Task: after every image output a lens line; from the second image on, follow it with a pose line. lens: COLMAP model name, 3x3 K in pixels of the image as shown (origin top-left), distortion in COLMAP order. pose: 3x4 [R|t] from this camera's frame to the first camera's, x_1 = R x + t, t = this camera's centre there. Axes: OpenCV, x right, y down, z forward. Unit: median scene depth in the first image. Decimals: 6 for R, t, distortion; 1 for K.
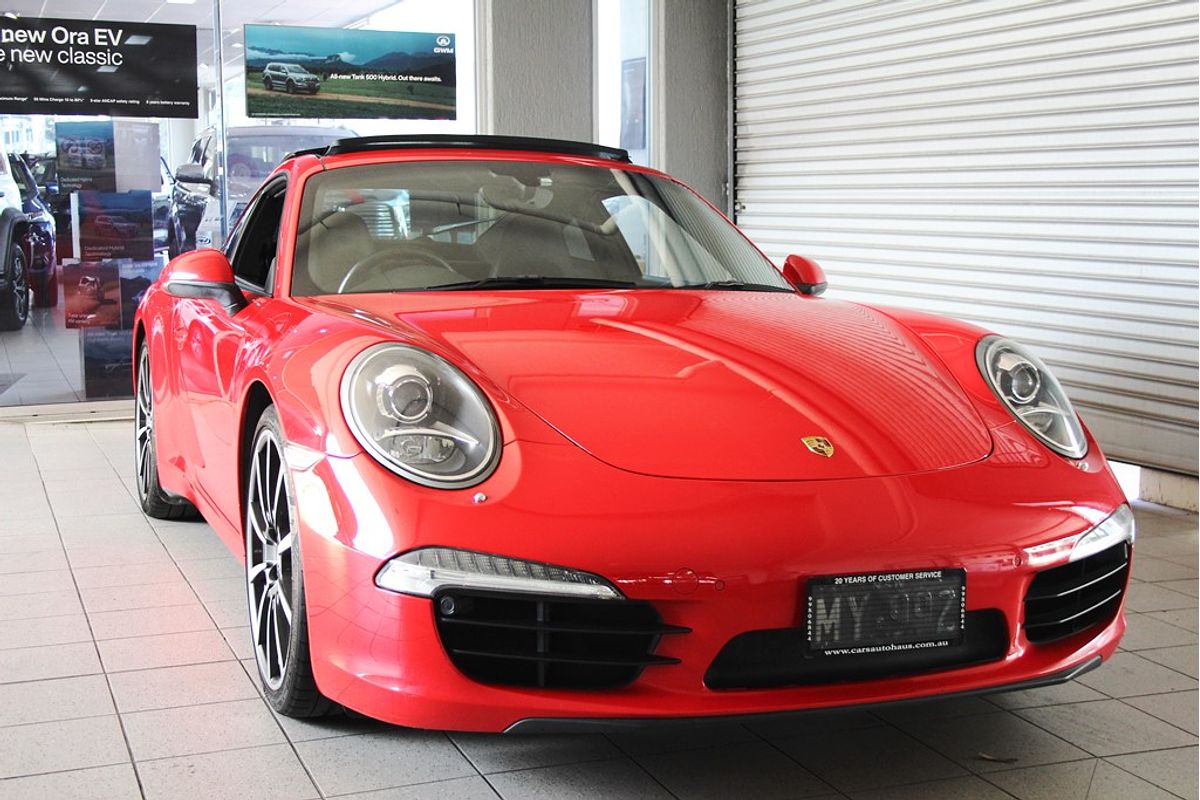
lens RADIAL K [[1560.9, 0, 600.0], [0, 1560.9, 400.0], [0, 0, 1]] dist [-0.027831, 0.091559]
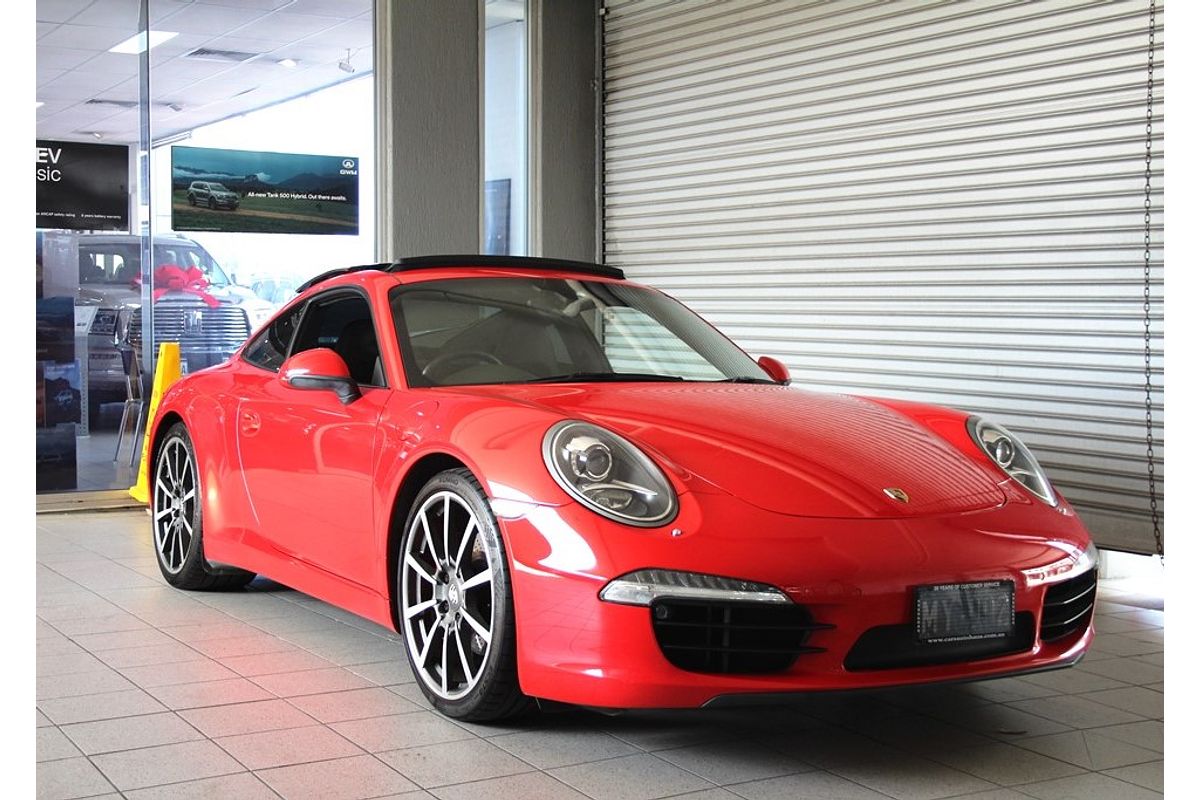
lens RADIAL K [[1567.1, 0, 562.1], [0, 1567.1, 401.5], [0, 0, 1]] dist [-0.029294, 0.037538]
pose [[0.989409, -0.001842, 0.145140, -0.216246], [0.011590, 0.997729, -0.066345, 0.022353], [-0.144688, 0.067324, 0.987184, -0.190707]]
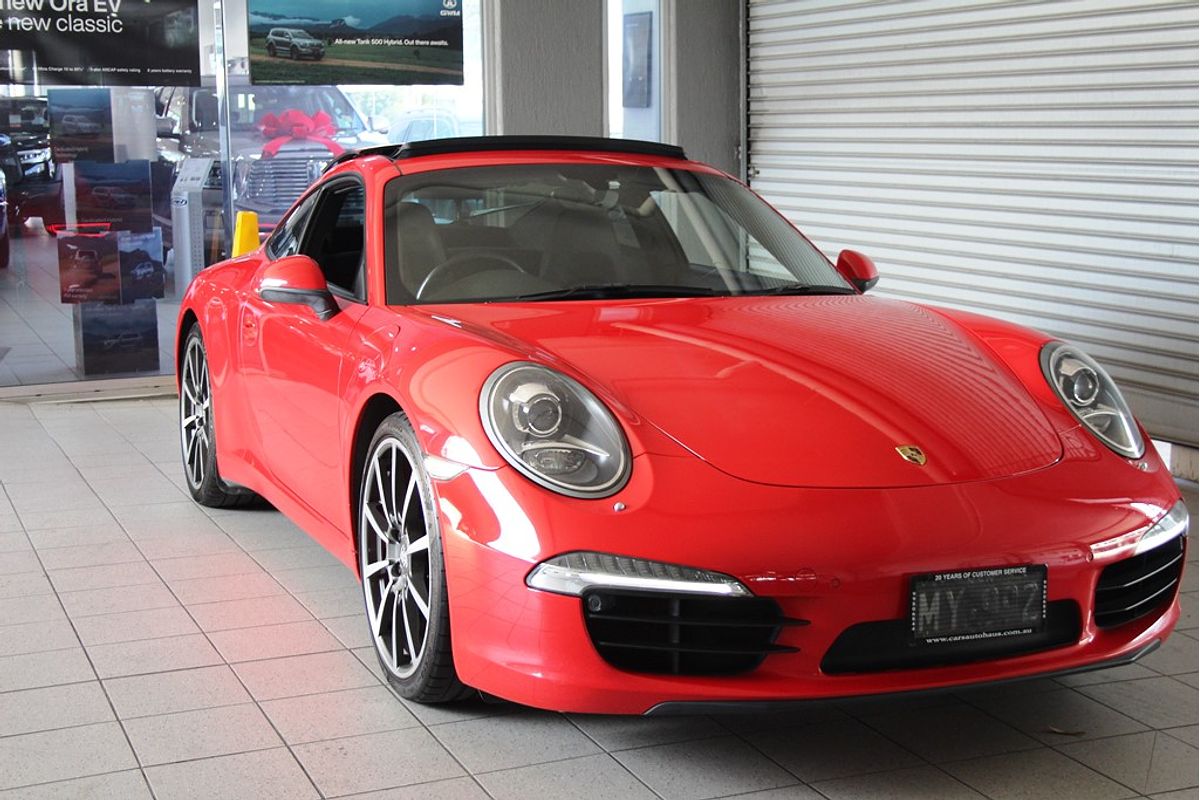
lens RADIAL K [[1705.6, 0, 600.0], [0, 1705.6, 400.0], [0, 0, 1]] dist [-0.007323, 0.082378]
pose [[0.999628, -0.008664, 0.025862, -0.071190], [0.007870, 0.999500, 0.030638, -0.030459], [-0.026115, -0.030423, 0.999196, -0.131371]]
